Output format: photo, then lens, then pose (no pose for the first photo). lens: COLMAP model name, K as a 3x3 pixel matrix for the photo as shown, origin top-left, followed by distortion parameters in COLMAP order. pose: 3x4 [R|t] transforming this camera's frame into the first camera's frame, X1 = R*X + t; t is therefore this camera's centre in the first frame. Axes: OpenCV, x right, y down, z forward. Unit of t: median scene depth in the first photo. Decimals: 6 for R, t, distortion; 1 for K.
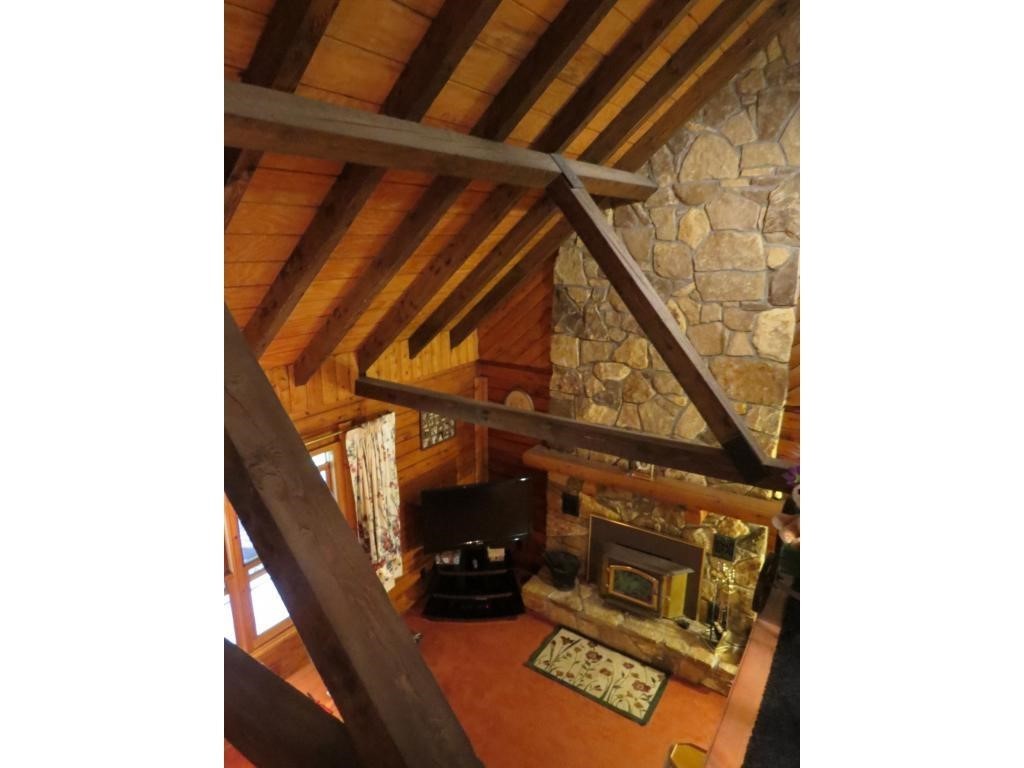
lens RADIAL K [[562.2, 0, 515.2], [0, 562.2, 383.1], [0, 0, 1]] dist [-0.013777, 0.001451]
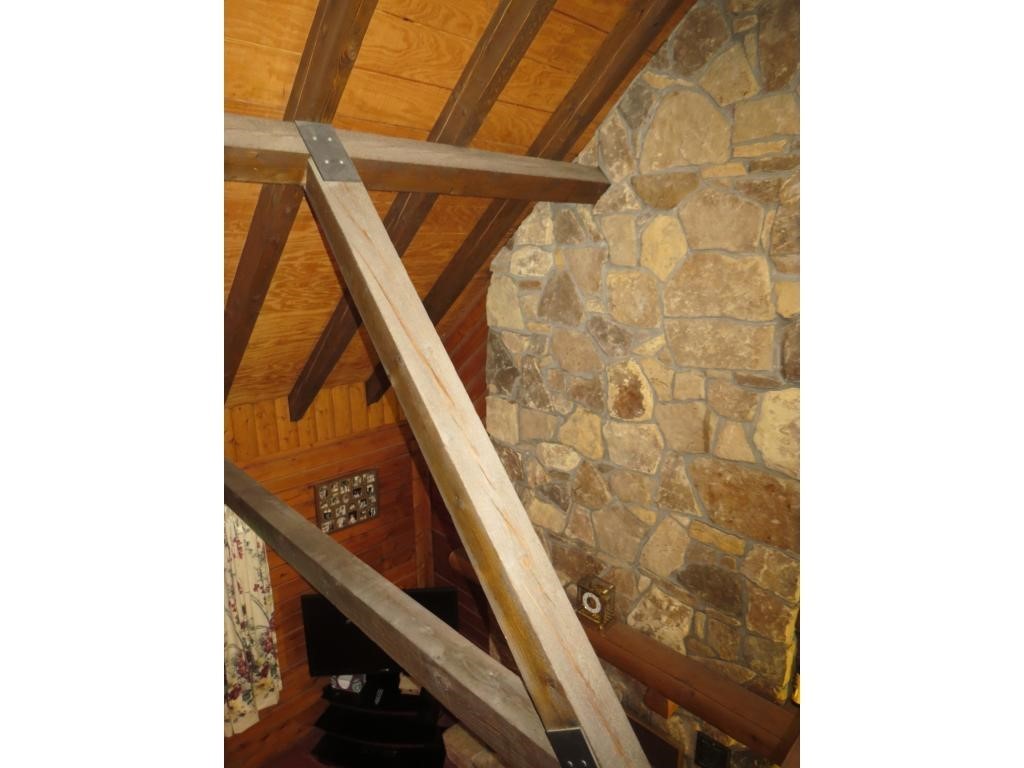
lens RADIAL K [[562.2, 0, 508.3], [0, 562.2, 382.8], [0, 0, 1]] dist [-0.013777, 0.001451]
pose [[0.979185, 0.041669, -0.198649, 0.278031], [-0.045824, 0.998816, -0.016363, -0.108843], [0.197732, 0.025125, 0.979934, 0.364067]]
